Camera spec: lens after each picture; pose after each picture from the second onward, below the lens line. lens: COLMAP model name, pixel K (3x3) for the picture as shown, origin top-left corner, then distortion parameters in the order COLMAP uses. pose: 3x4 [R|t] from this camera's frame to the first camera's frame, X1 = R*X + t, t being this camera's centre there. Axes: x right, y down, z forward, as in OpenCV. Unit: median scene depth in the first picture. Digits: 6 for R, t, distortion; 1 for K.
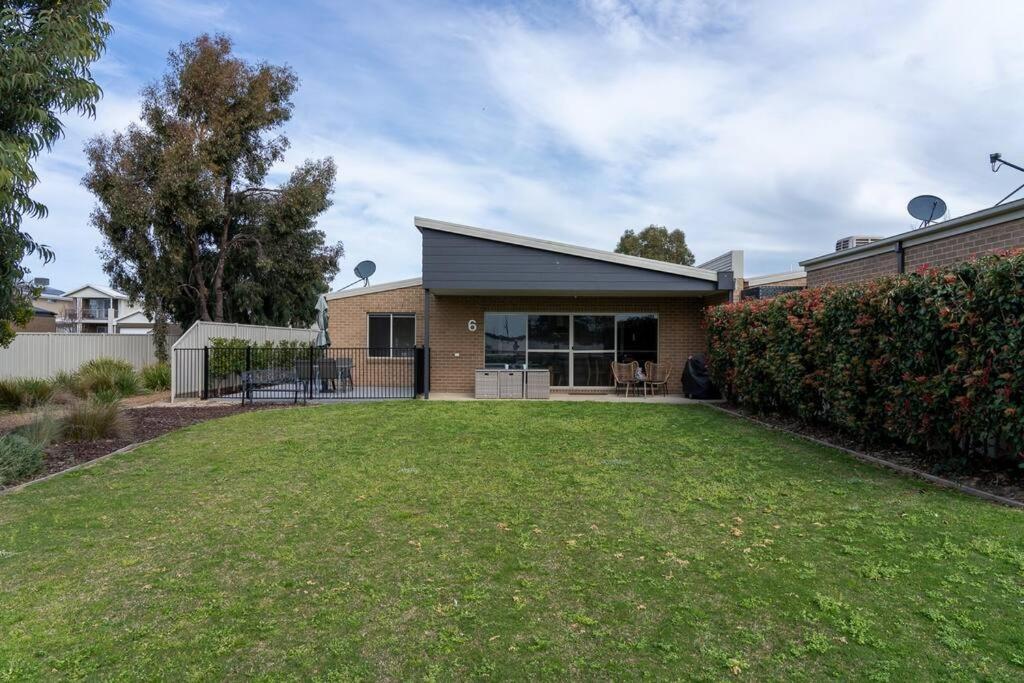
lens RADIAL K [[685.4, 0, 512.0], [0, 685.4, 341.5], [0, 0, 1]] dist [0.001618, 0.000002]
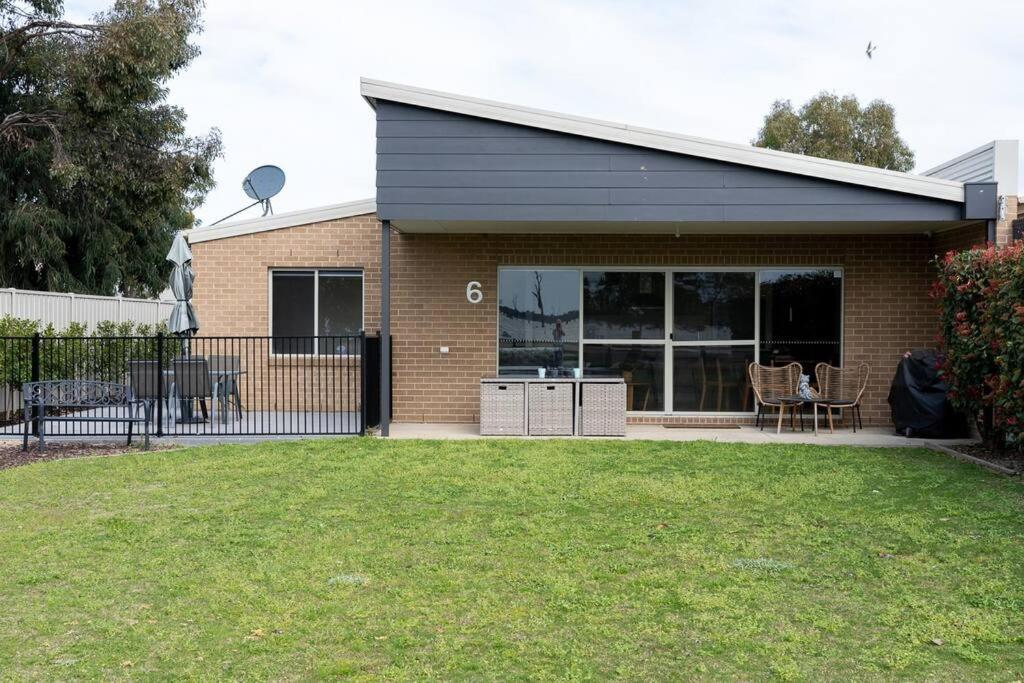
lens RADIAL K [[1332.0, 0, 512.0], [0, 1332.0, 341.5], [0, 0, 1]] dist [0.078266, -0.021305]
pose [[0.999594, -0.000541, -0.028475, -0.001626], [0.000924, 0.999909, 0.013448, 0.000020], [0.028466, -0.013469, 0.999504, 0.008997]]
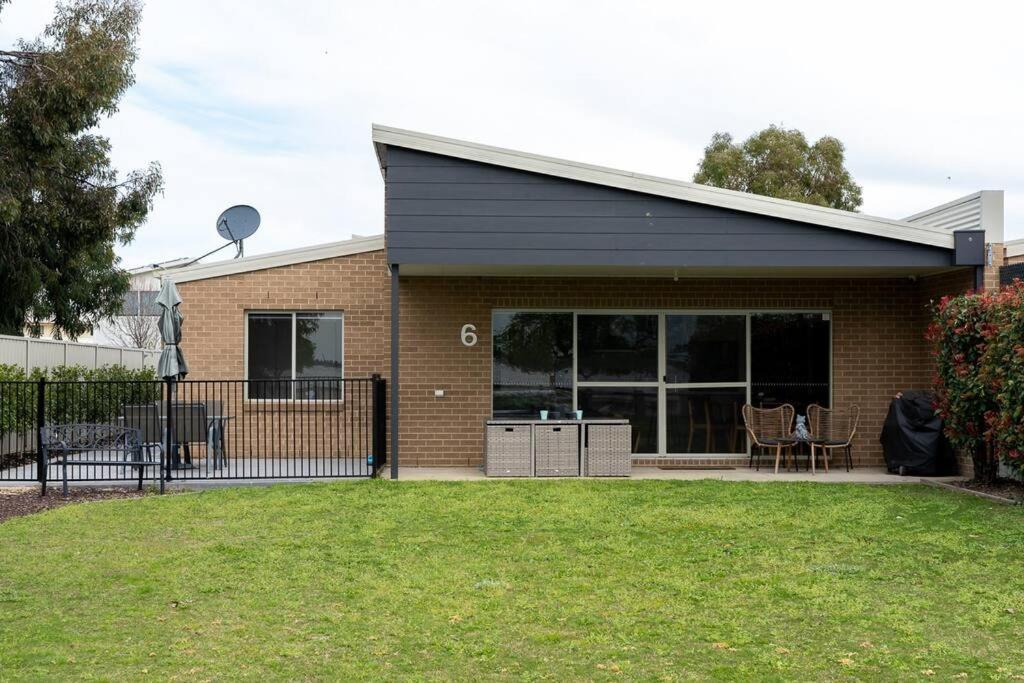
lens RADIAL K [[1524.3, 0, 512.0], [0, 1524.3, 341.5], [0, 0, 1]] dist [0.093876, -0.042706]
pose [[0.998523, -0.002846, 0.054247, -0.093915], [0.003885, 0.999811, -0.019069, 0.003296], [-0.054183, 0.019252, 0.998345, -0.141002]]
